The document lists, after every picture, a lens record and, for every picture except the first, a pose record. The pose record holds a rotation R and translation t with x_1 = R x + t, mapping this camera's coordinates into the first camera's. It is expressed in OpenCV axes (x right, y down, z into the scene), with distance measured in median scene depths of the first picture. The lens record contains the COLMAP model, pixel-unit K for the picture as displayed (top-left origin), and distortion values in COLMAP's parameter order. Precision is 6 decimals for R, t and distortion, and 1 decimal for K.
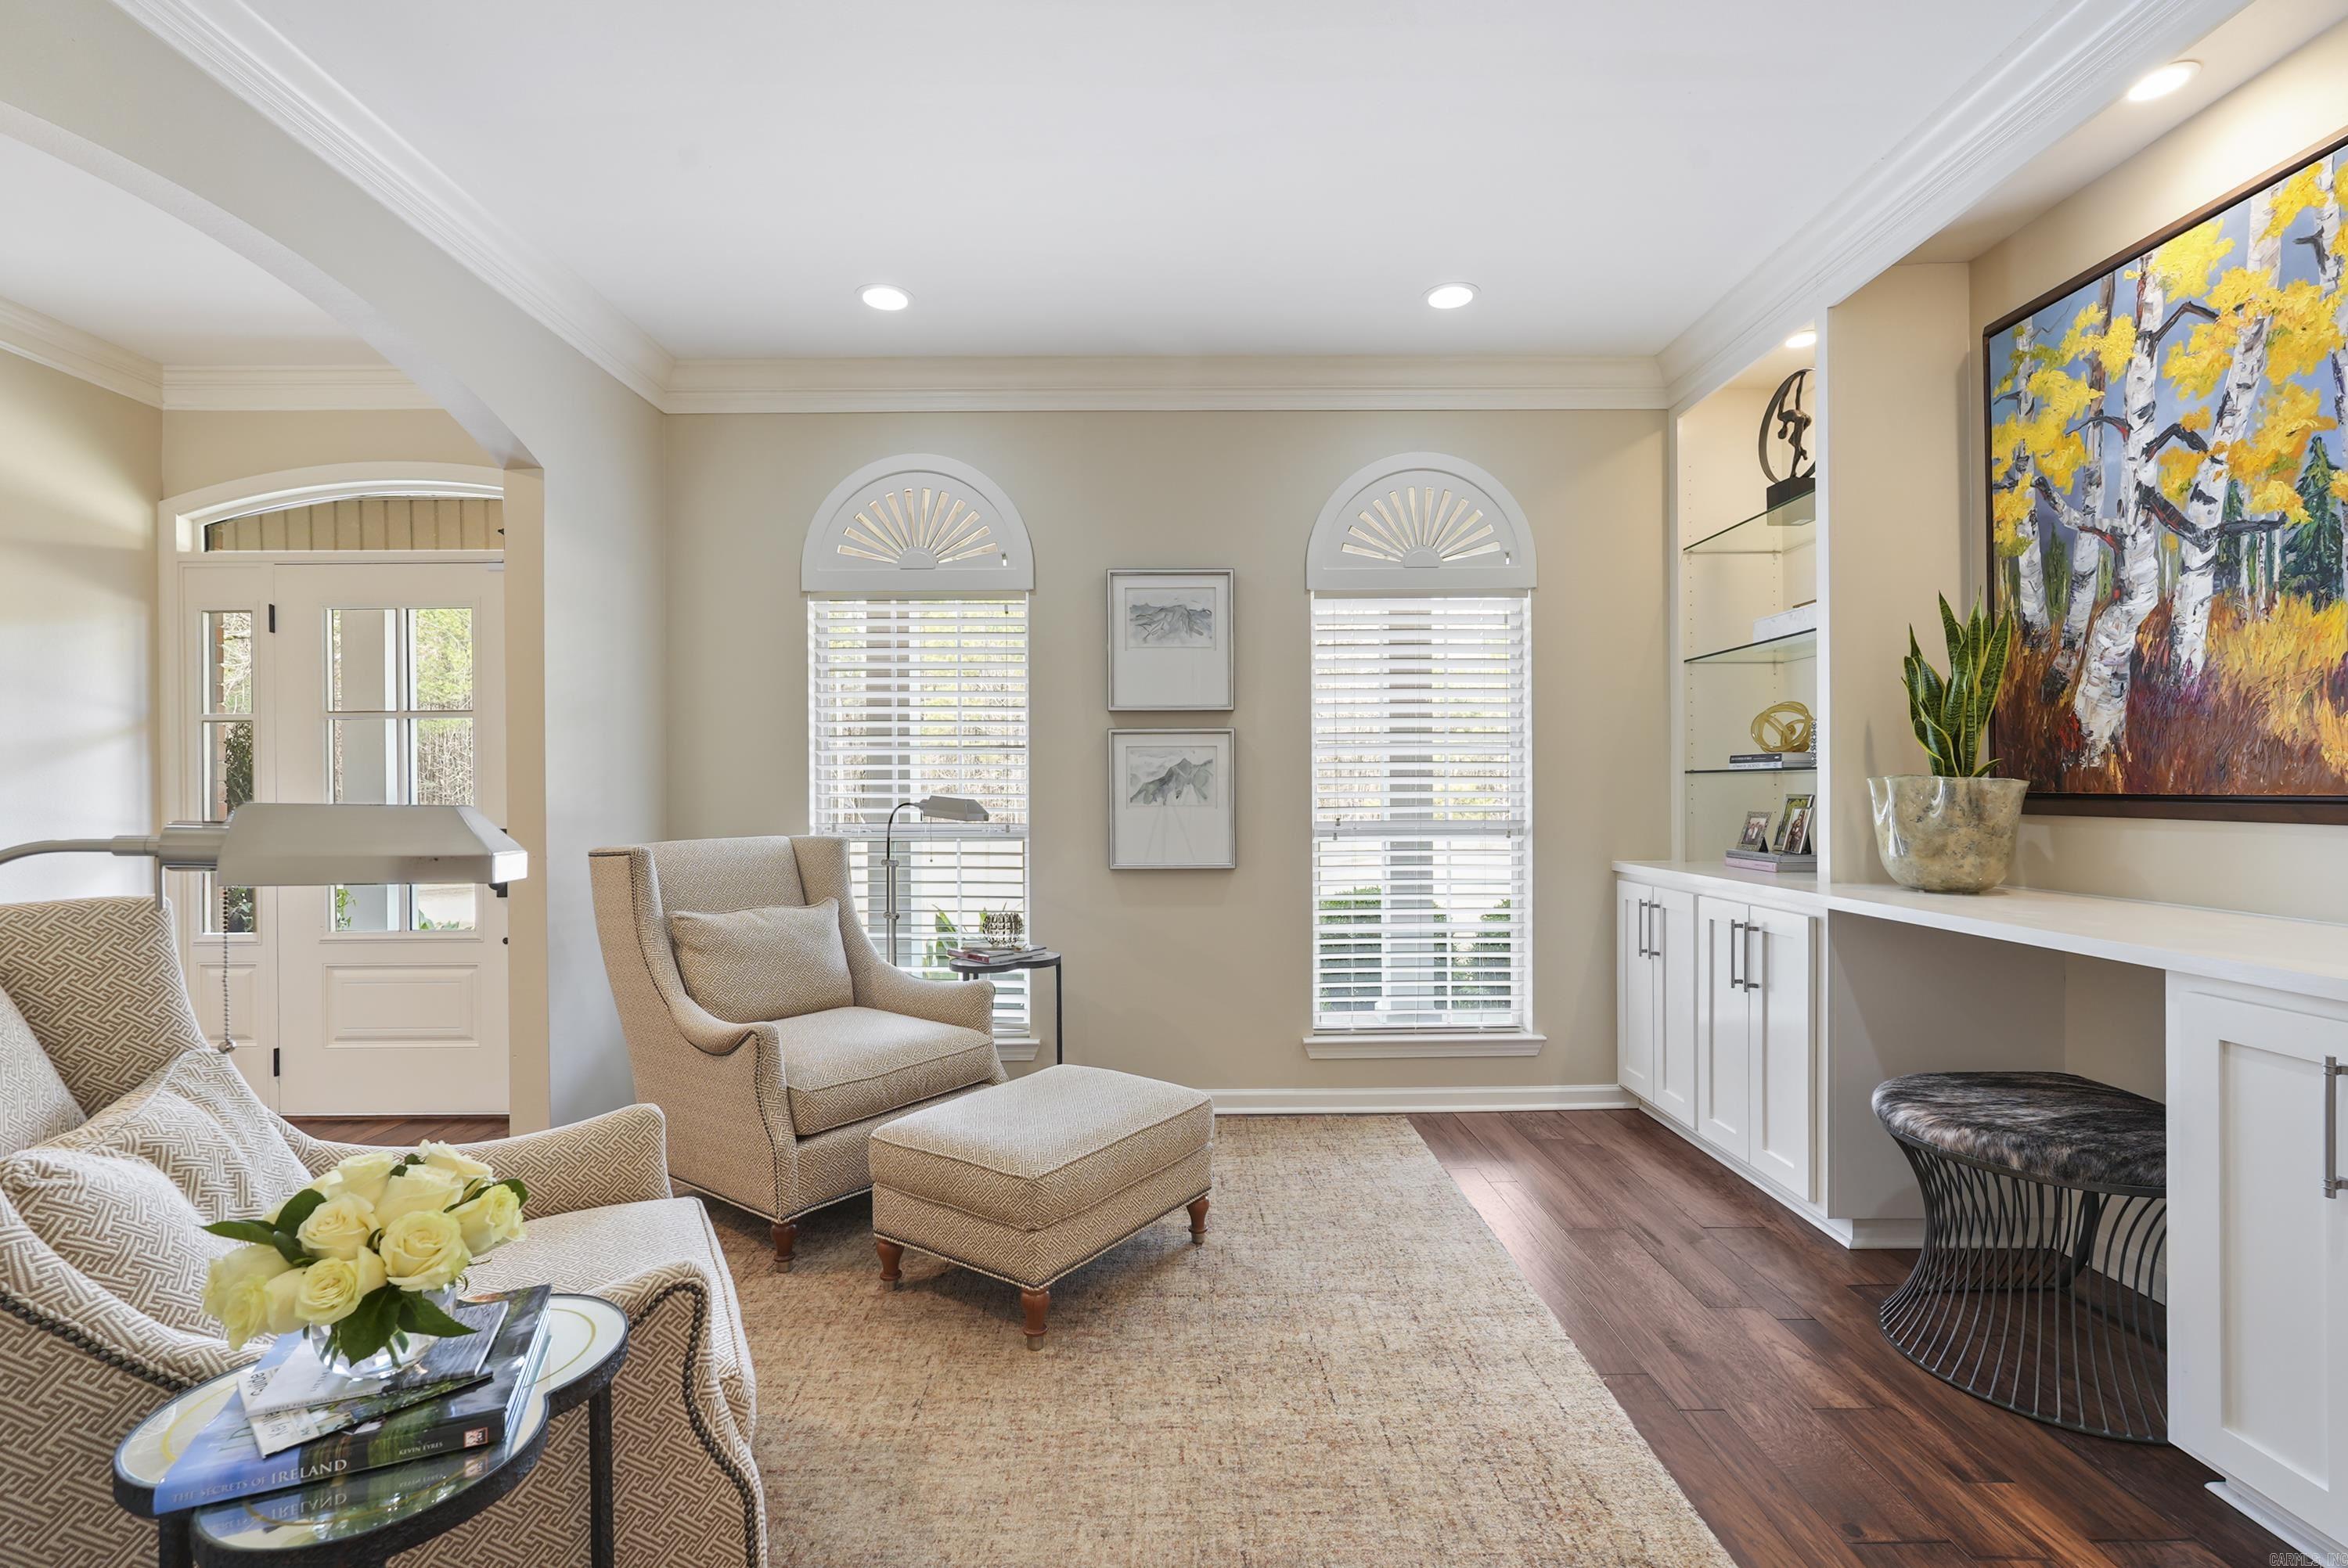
lens RADIAL K [[1049.8, 0, 1176.1], [0, 1049.8, 793.4], [0, 0, 1]] dist [-0.012738, 0.007520]
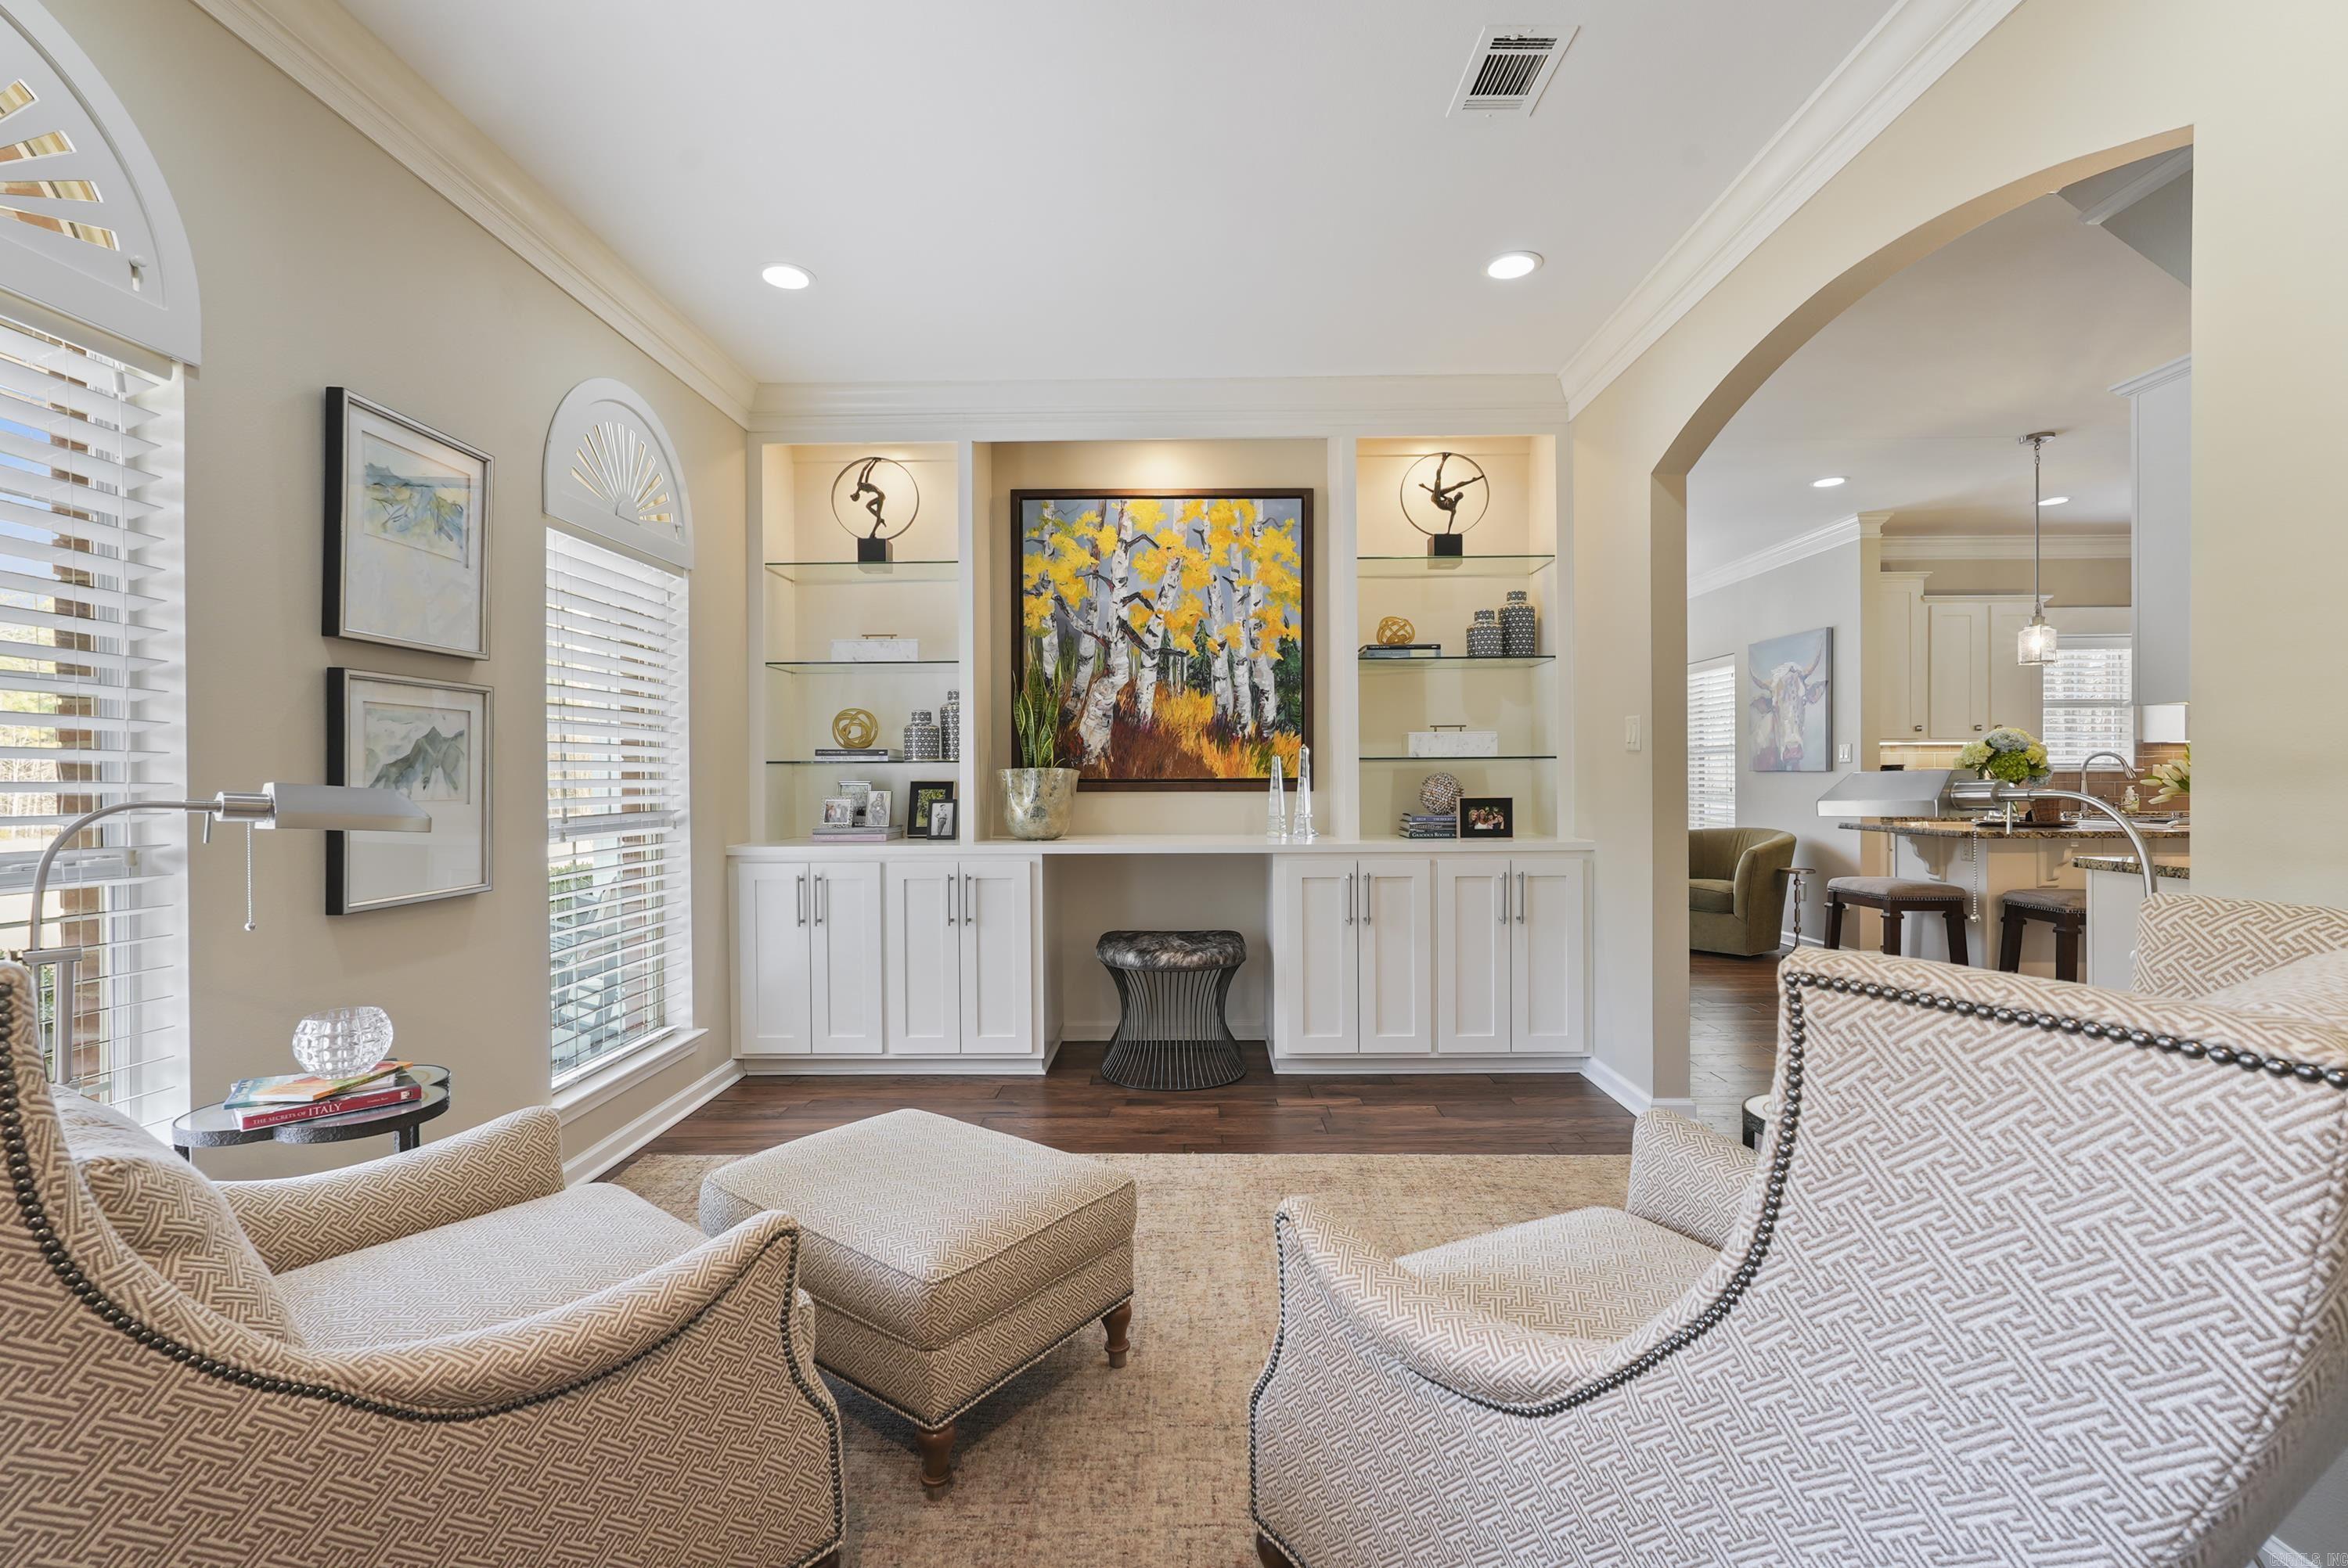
lens RADIAL K [[1049.8, 0, 1178.2], [0, 1049.8, 774.3], [0, 0, 1]] dist [-0.012738, 0.007520]
pose [[0.016972, 0.005806, 0.999839, -0.956206], [0.007902, 0.999951, -0.005941, 0.004410], [-0.999825, 0.008001, 0.016925, 0.825119]]
